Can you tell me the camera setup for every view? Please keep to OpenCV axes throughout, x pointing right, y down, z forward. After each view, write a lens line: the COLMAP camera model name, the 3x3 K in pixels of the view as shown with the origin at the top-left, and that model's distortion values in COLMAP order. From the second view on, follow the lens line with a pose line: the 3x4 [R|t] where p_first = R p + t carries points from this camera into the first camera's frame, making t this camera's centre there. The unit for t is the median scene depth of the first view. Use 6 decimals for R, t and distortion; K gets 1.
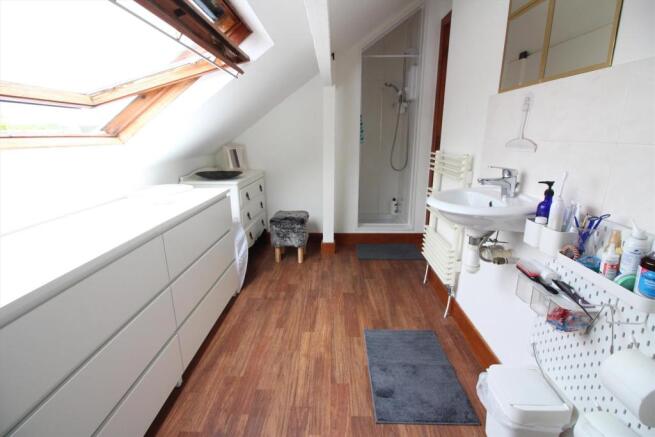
lens RADIAL K [[302.5, 0, 325.2], [0, 302.5, 216.7], [0, 0, 1]] dist [-0.006652, -0.008822]
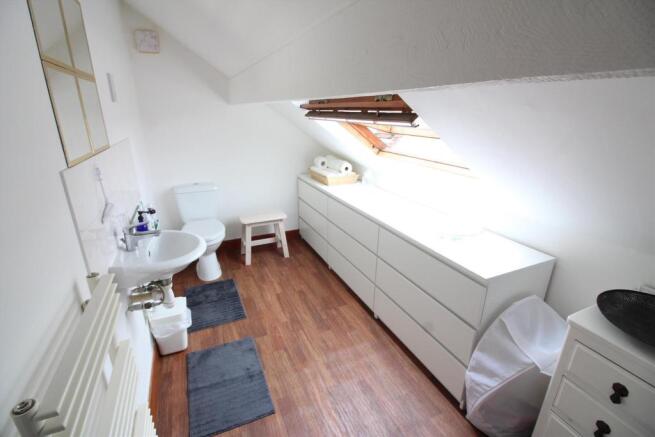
lens RADIAL K [[302.5, 0, 326.2], [0, 302.5, 217.0], [0, 0, 1]] dist [-0.006652, -0.008822]
pose [[-0.897224, 0.149278, -0.415578, 0.355197], [-0.111931, 0.833504, 0.541056, -0.752911], [0.427154, 0.531965, -0.731131, 1.823590]]
